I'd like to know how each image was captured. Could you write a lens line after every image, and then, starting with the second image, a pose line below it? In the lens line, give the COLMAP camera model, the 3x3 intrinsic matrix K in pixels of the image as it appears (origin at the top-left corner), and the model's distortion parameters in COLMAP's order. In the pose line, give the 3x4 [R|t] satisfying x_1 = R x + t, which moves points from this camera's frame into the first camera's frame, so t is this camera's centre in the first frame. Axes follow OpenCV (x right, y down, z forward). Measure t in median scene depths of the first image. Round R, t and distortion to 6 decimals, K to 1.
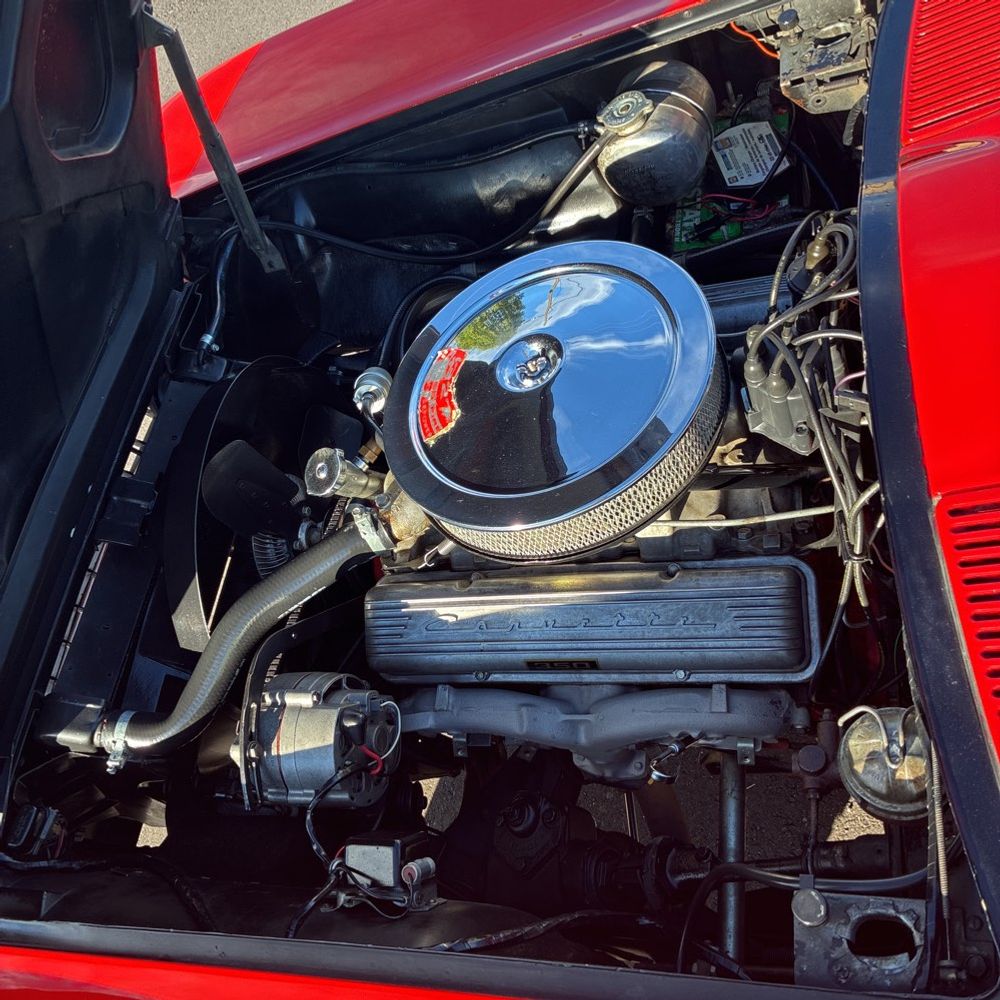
lens RADIAL K [[1017.1, 0, 470.8], [0, 1017.1, 499.0], [0, 0, 1]] dist [0.130255, -0.124174]
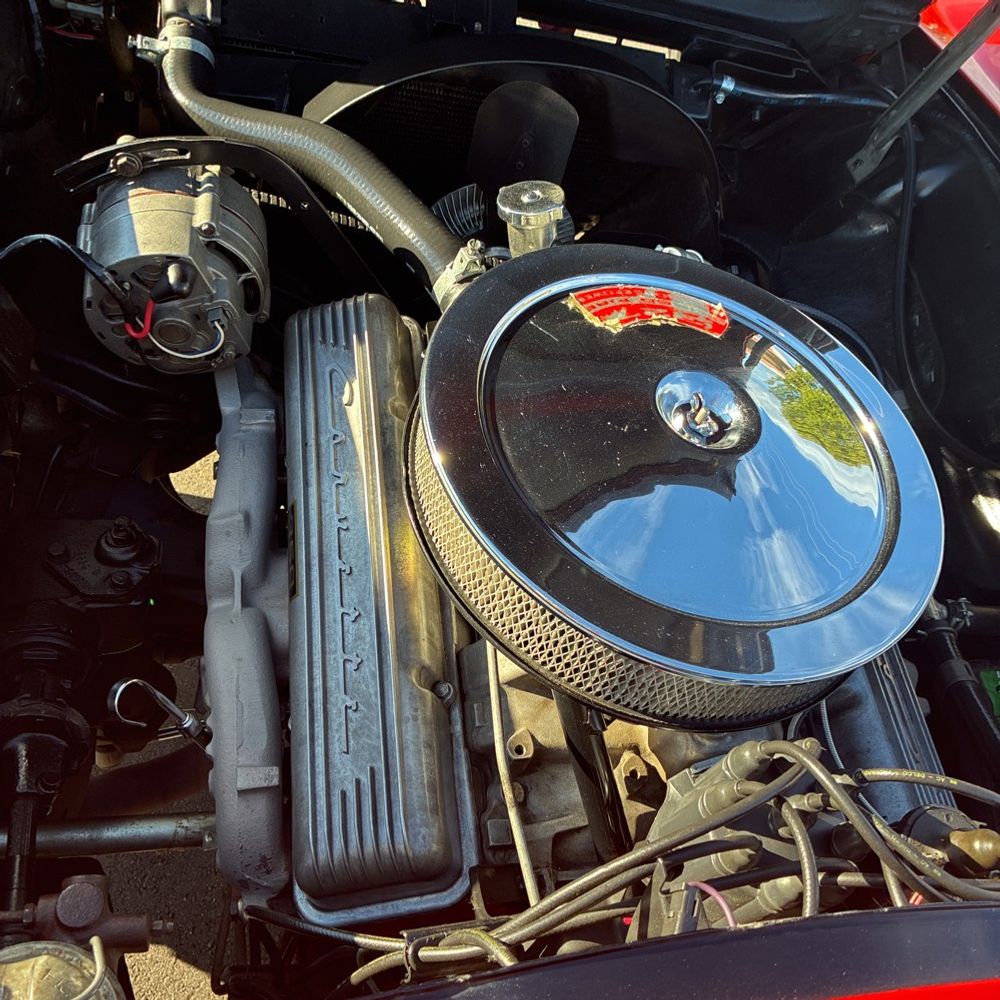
lens RADIAL K [[1003.7, 0, 502.5], [0, 1003.7, 506.3], [0, 0, 1]] dist [0.038412, -0.035439]
pose [[0.155022, 0.979167, -0.131152, 0.170519], [-0.962798, 0.179487, 0.201999, -0.121490], [0.221331, 0.094958, 0.970565, 0.355248]]
